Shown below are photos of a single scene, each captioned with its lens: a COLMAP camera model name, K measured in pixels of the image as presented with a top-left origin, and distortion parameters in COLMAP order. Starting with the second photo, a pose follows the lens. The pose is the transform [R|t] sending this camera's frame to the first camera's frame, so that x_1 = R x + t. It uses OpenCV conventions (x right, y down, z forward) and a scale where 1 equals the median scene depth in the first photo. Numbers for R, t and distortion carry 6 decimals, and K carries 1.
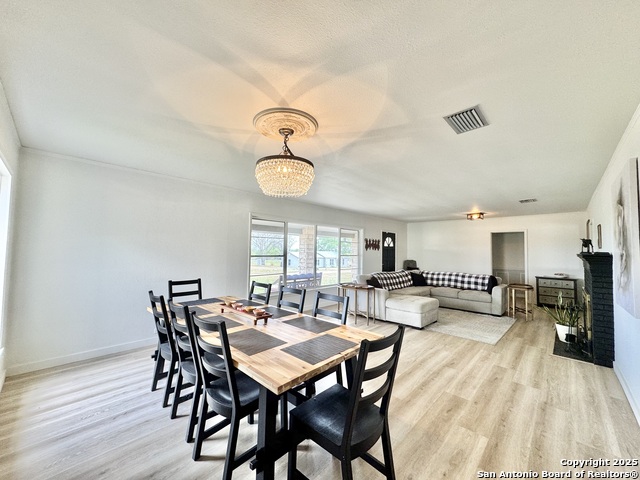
lens RADIAL K [[254.0, 0, 317.6], [0, 254.0, 240.0], [0, 0, 1]] dist [-0.000522, 0.000375]
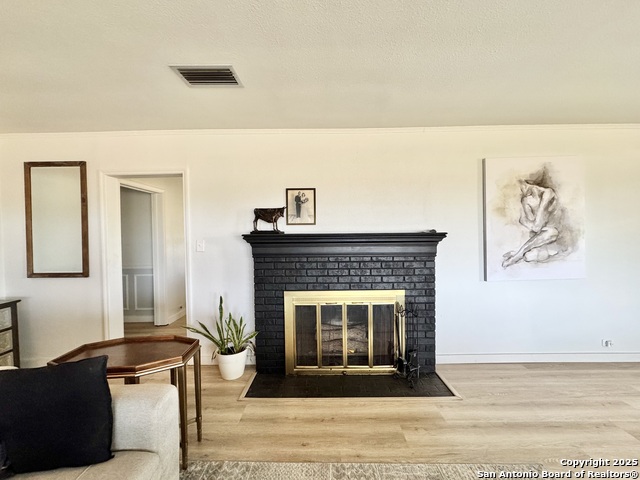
lens RADIAL K [[254.0, 0, 314.4], [0, 254.0, 238.7], [0, 0, 1]] dist [-0.000522, 0.000375]
pose [[-0.690024, -0.023418, 0.723407, 0.743078], [-0.024912, 0.999653, 0.008599, 0.074161], [-0.723358, -0.012088, -0.690368, 1.716119]]
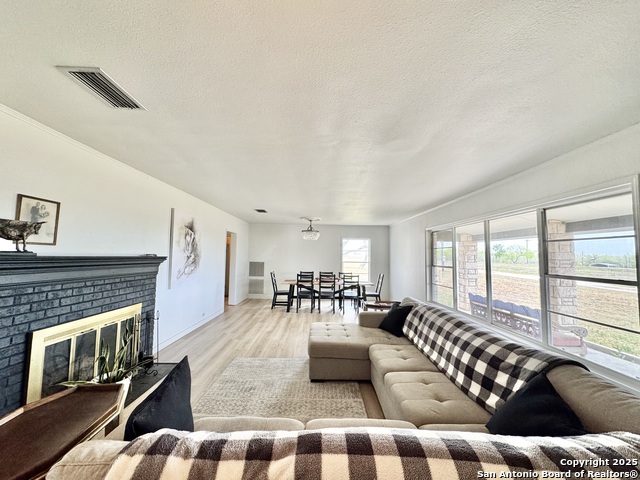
lens RADIAL K [[254.0, 0, 319.2], [0, 254.0, 239.0], [0, 0, 1]] dist [-0.000522, 0.000375]
pose [[-0.711050, -0.071417, -0.699505, 1.291719], [0.001532, 0.994669, -0.103110, 0.090273], [0.703139, -0.074388, -0.707150, 2.122408]]
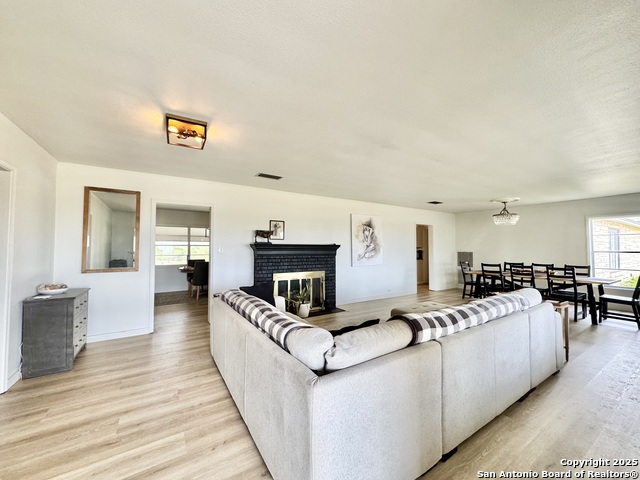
lens RADIAL K [[254.0, 0, 320.5], [0, 254.0, 240.2], [0, 0, 1]] dist [-0.000522, 0.000375]
pose [[-0.972620, -0.009112, 0.232222, 0.743632], [-0.024472, 0.997691, -0.063351, 0.131539], [-0.231108, -0.067300, -0.970598, 2.609005]]
